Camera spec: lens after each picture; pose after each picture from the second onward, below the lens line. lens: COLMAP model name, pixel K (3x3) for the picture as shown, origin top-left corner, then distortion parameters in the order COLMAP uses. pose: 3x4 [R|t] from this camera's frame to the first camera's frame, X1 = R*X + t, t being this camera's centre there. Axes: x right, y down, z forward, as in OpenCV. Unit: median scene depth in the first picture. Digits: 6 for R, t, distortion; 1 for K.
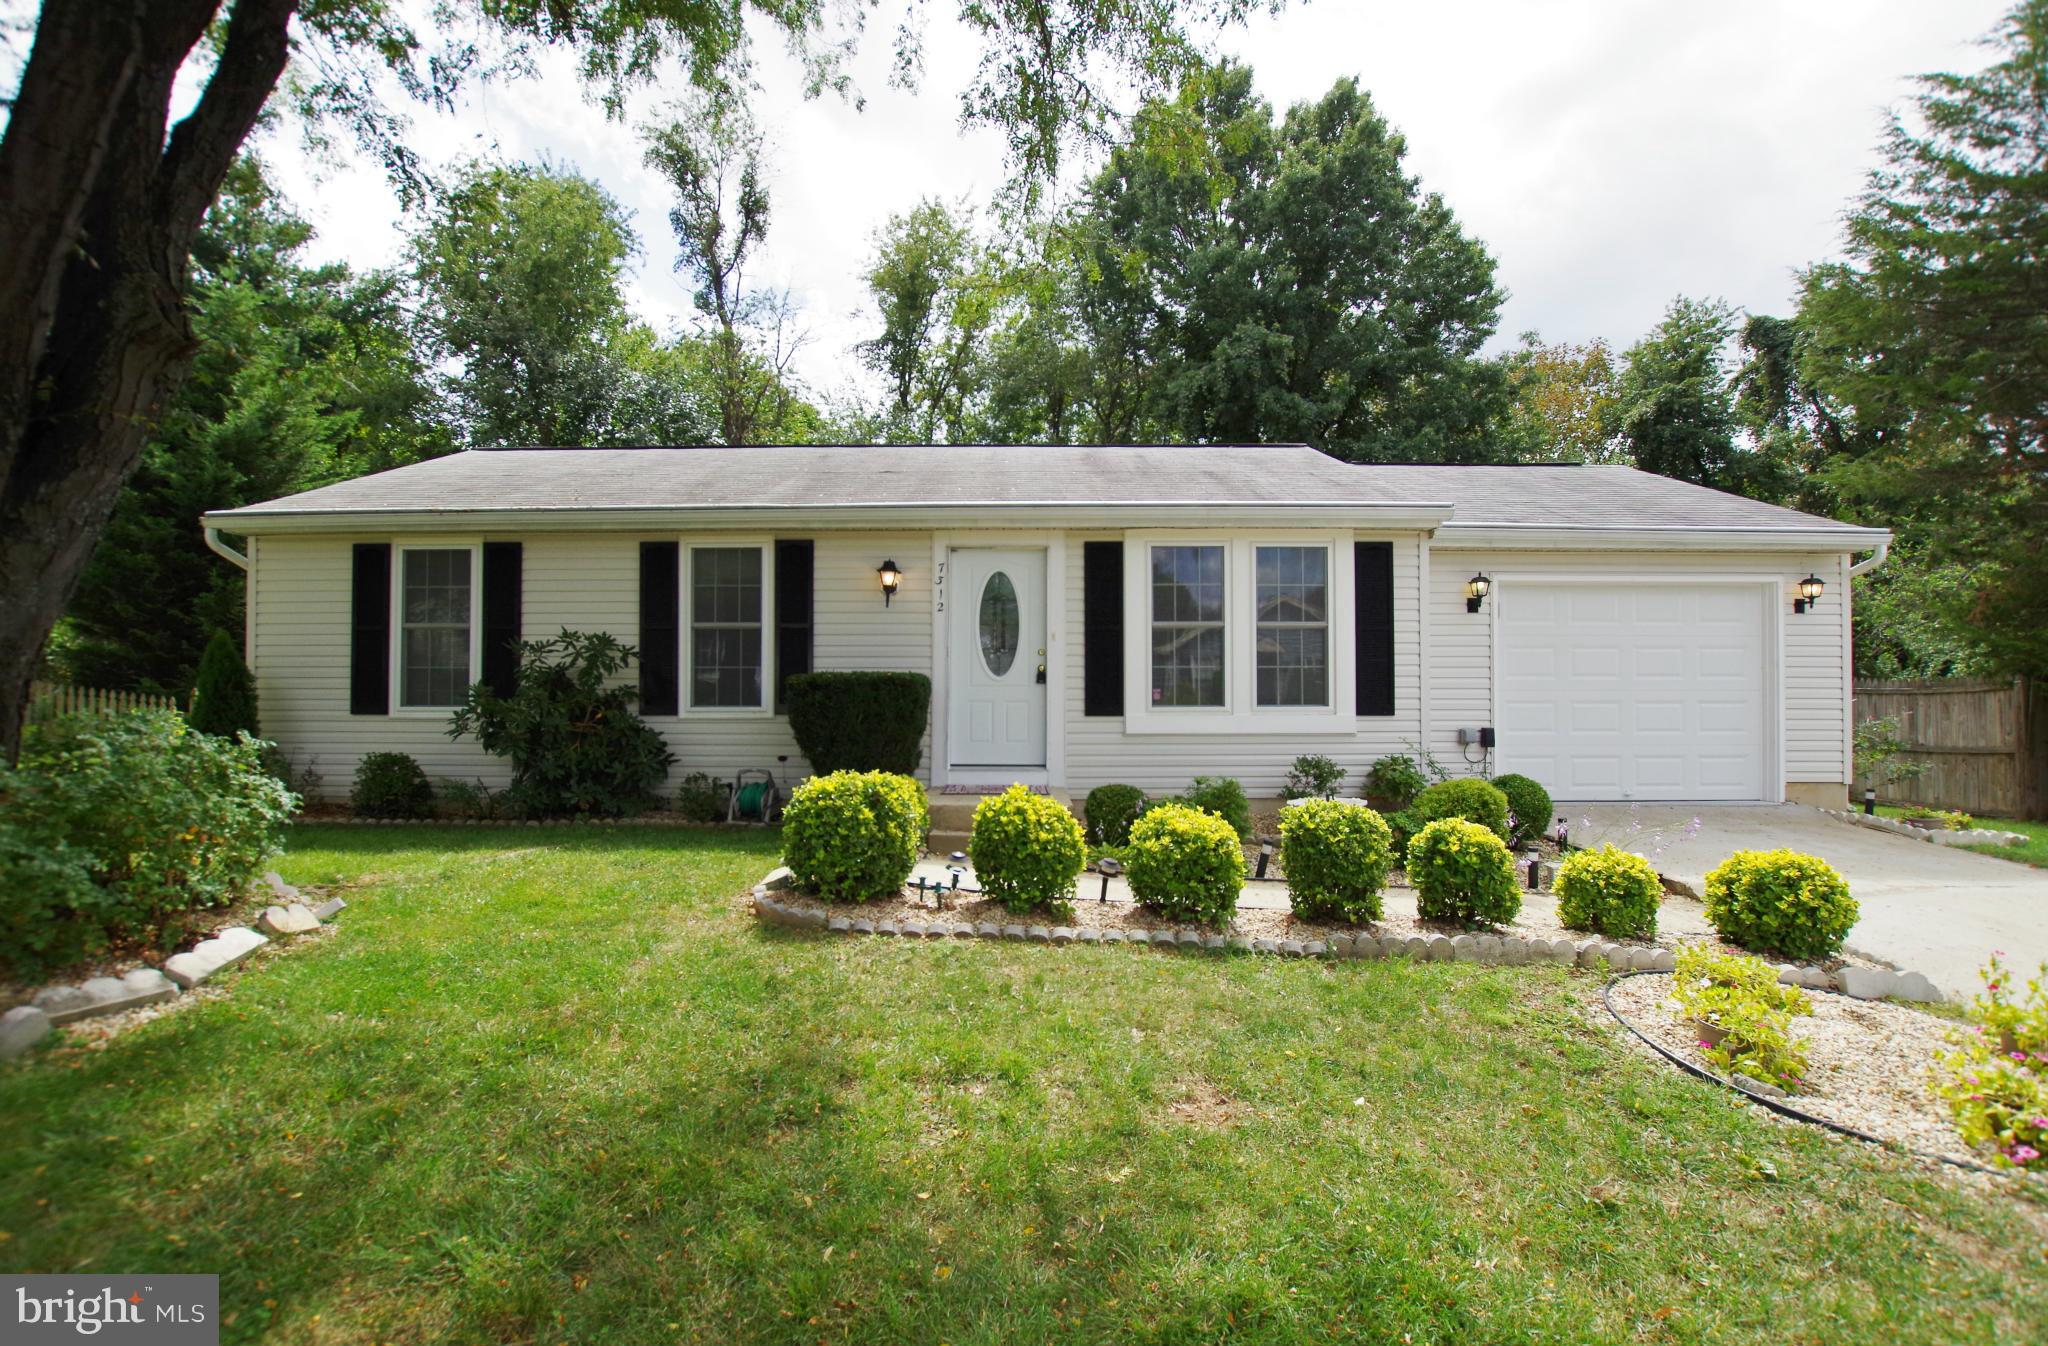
lens RADIAL K [[901.1, 0, 1016.7], [0, 901.1, 680.8], [0, 0, 1]] dist [-0.036248, 0.005588]
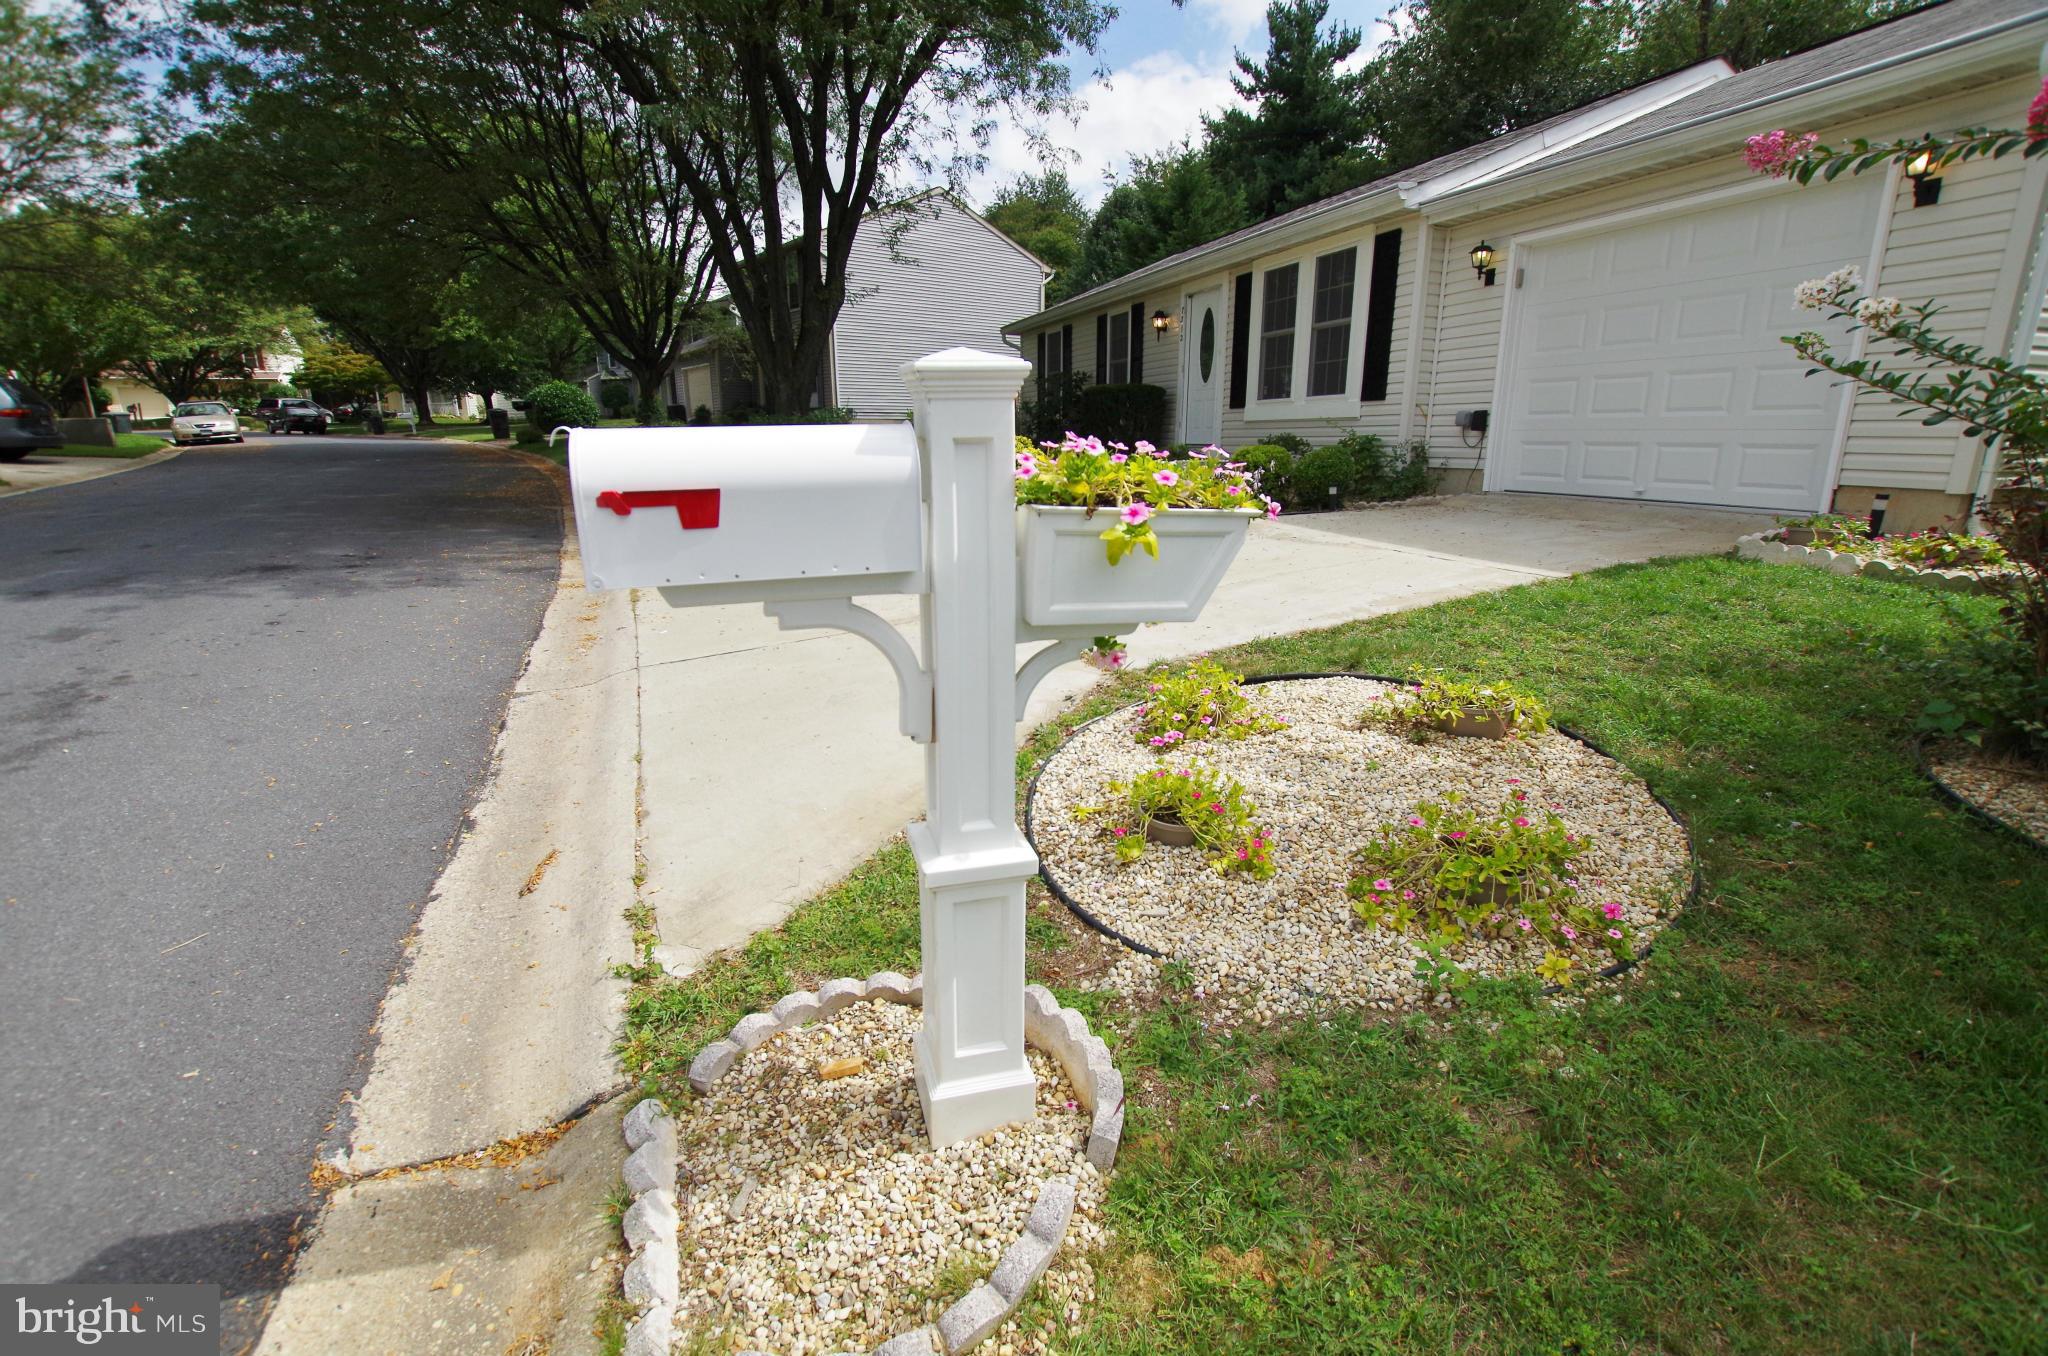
lens RADIAL K [[900.8, 0, 1019.6], [0, 900.8, 685.3], [0, 0, 1]] dist [-0.039020, 0.007991]
pose [[0.342392, 0.246670, -0.906599, 1.347587], [0.017201, 0.963114, 0.268543, 0.074342], [0.939400, -0.107541, 0.325520, 0.180815]]
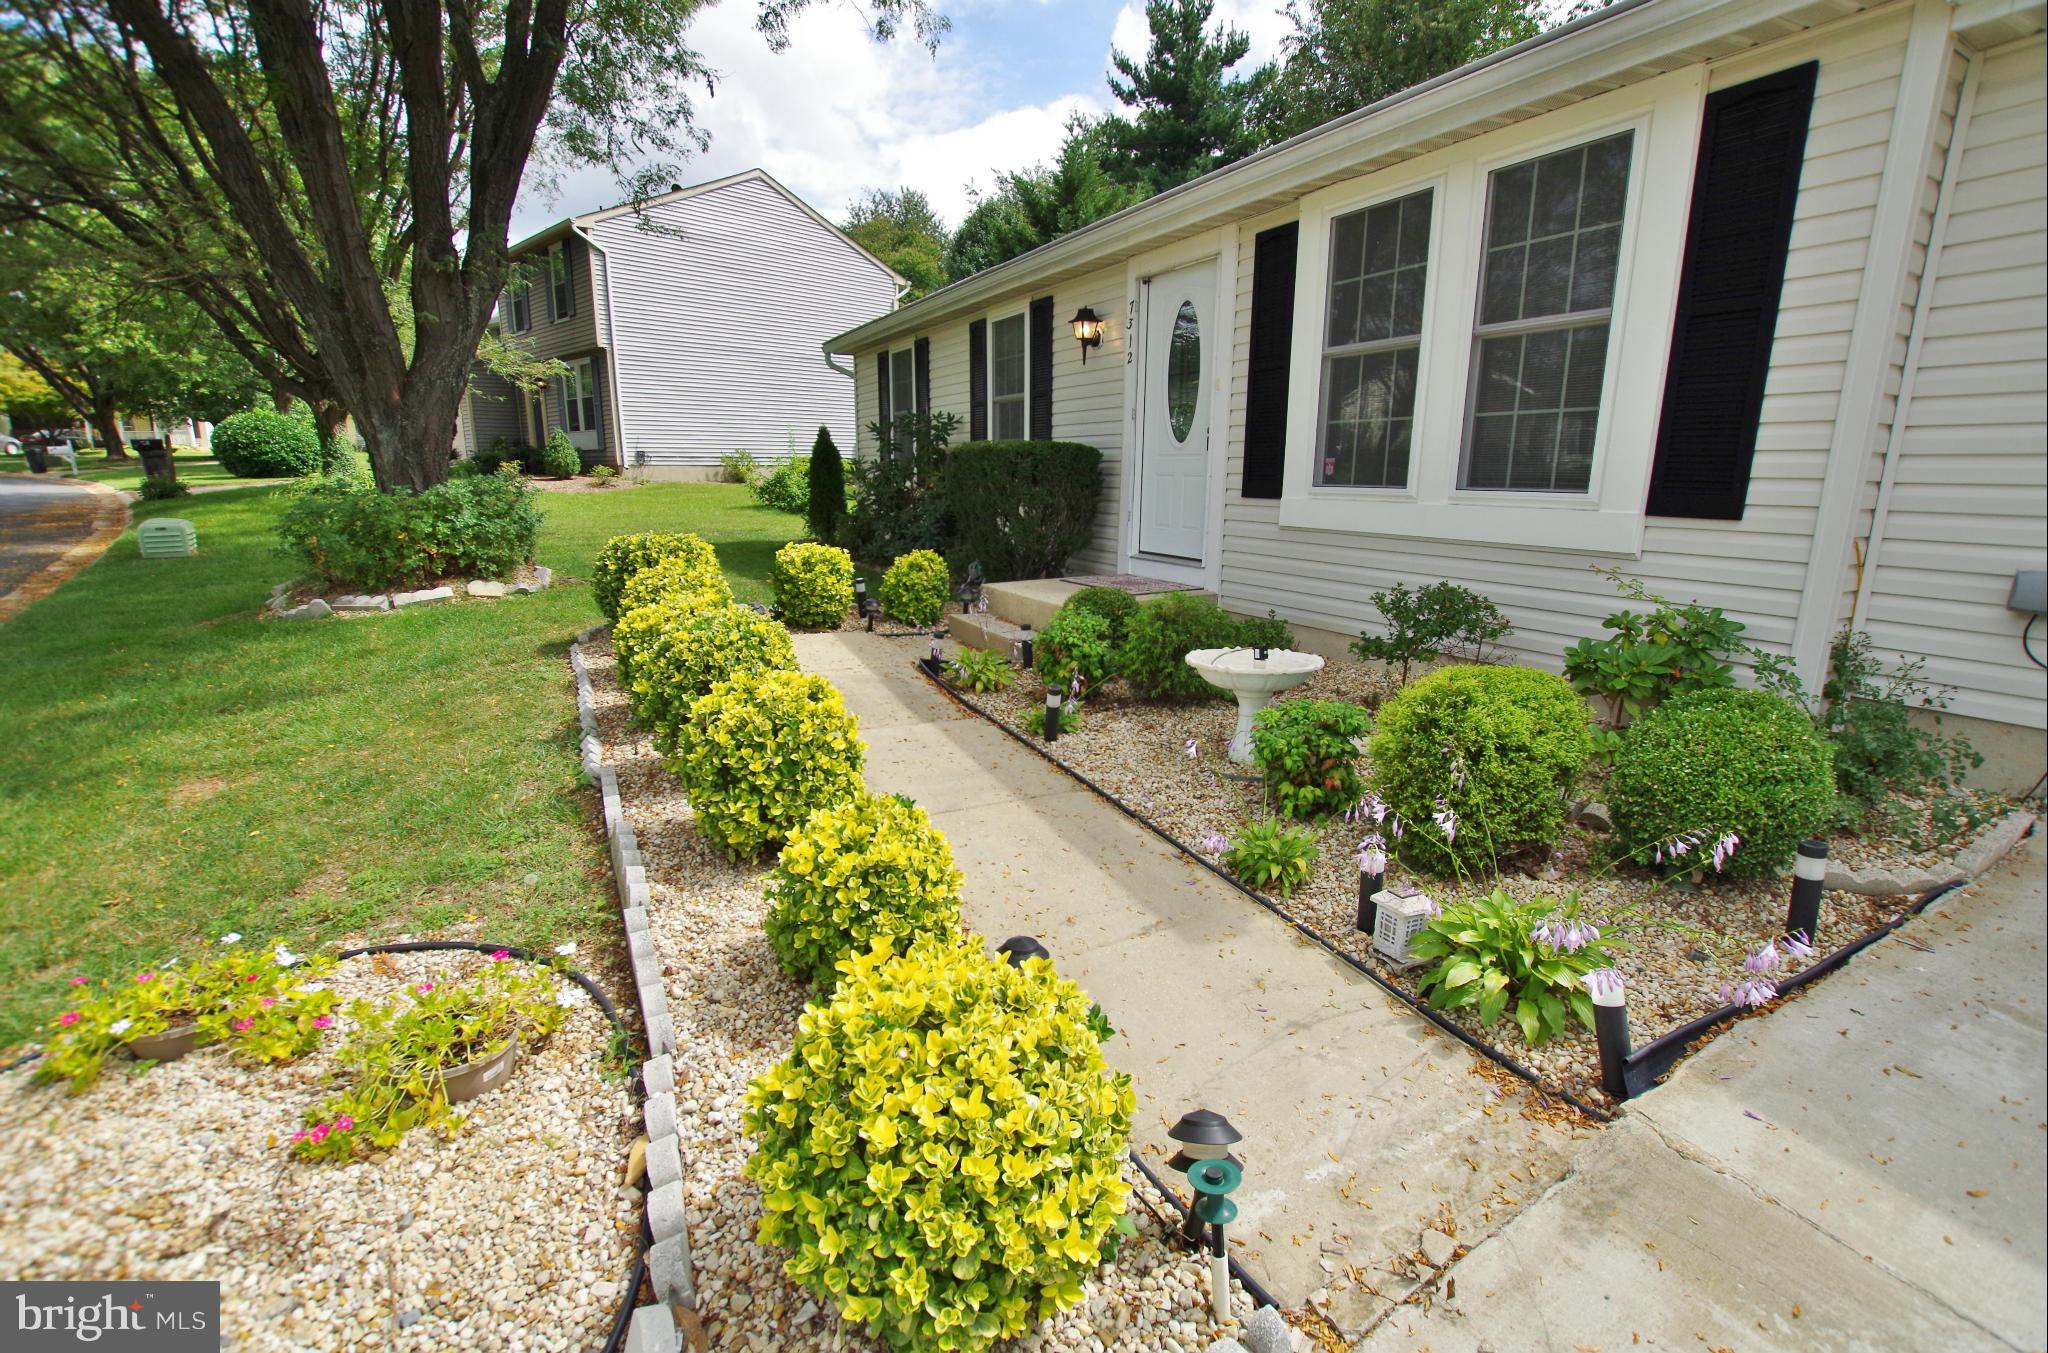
lens RADIAL K [[901.1, 0, 1016.7], [0, 901.1, 684.3], [0, 0, 1]] dist [-0.036248, 0.005588]
pose [[0.470135, 0.207172, -0.857935, 0.632879], [0.008469, 0.970957, 0.239105, 0.011530], [0.882554, -0.119678, 0.454726, 0.498349]]
